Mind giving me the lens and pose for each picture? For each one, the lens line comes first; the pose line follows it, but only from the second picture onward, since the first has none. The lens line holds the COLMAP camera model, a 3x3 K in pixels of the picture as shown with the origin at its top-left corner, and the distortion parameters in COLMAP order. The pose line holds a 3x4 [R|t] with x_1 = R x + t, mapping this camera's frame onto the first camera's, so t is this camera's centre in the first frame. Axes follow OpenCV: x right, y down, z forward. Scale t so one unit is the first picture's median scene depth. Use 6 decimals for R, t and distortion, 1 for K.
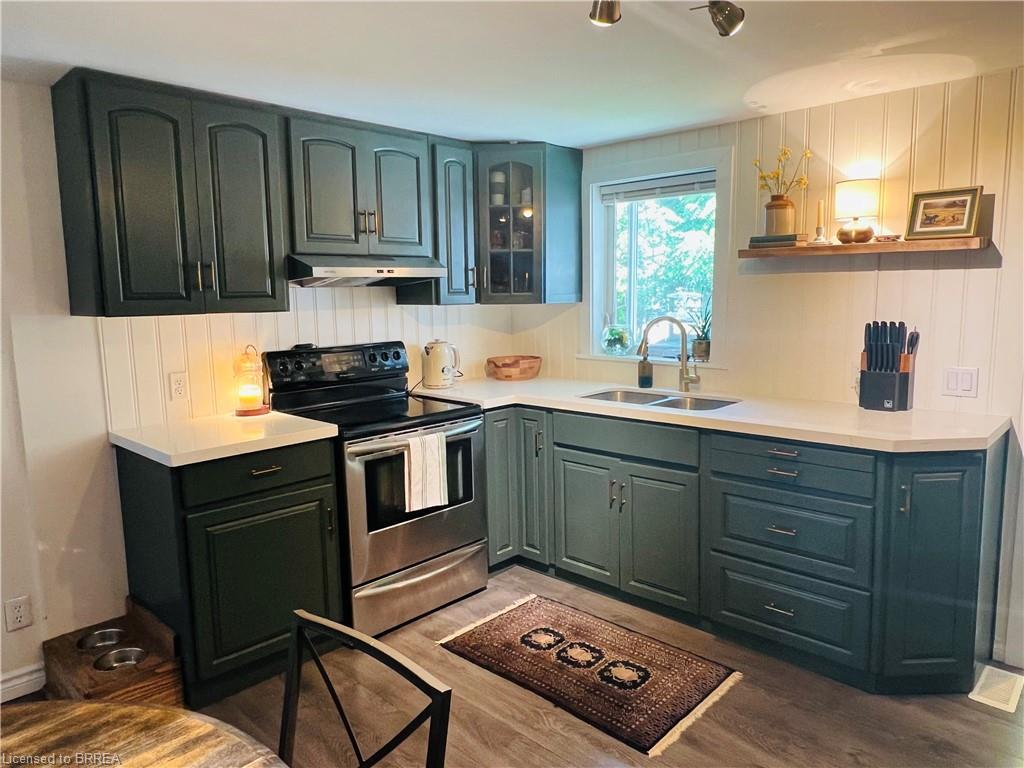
lens RADIAL K [[691.3, 0, 512.0], [0, 691.3, 384.0], [0, 0, 1]] dist [0.000589, 0.000162]
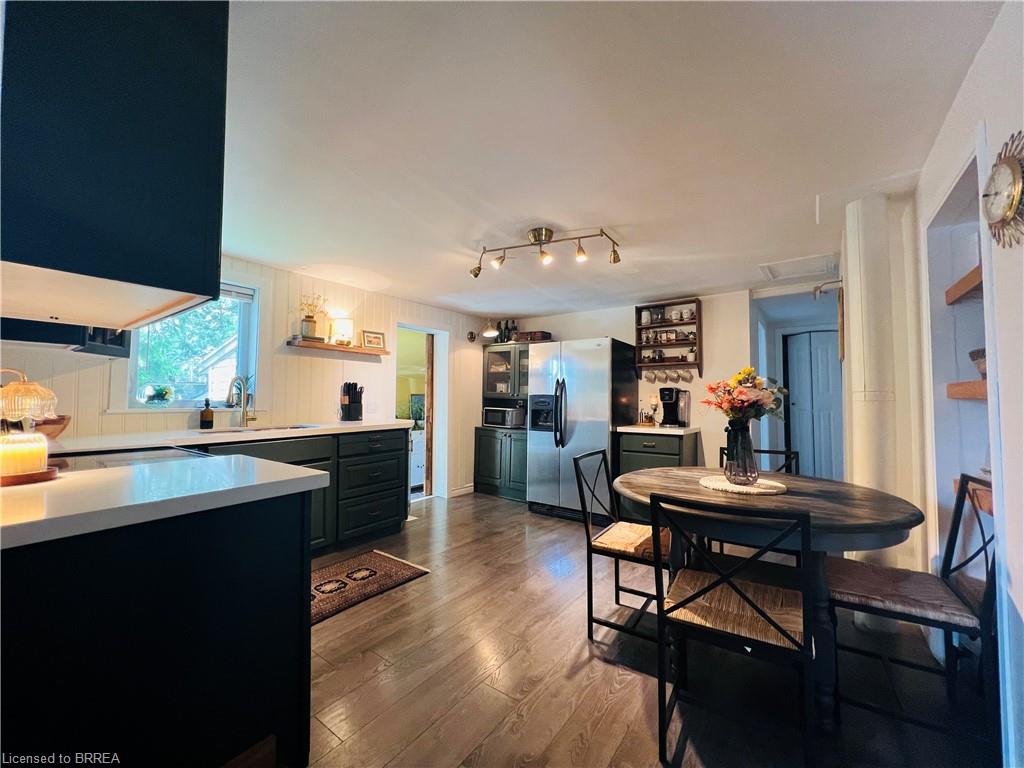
lens RADIAL K [[408.1, 0, 512.0], [0, 408.1, 384.0], [0, 0, 1]] dist [-0.002573, -0.000251]
pose [[-0.130949, 0.053317, 0.989954, -0.876379], [0.139271, 0.989640, -0.034878, 0.036768], [-0.981558, 0.133305, -0.137018, 0.676443]]
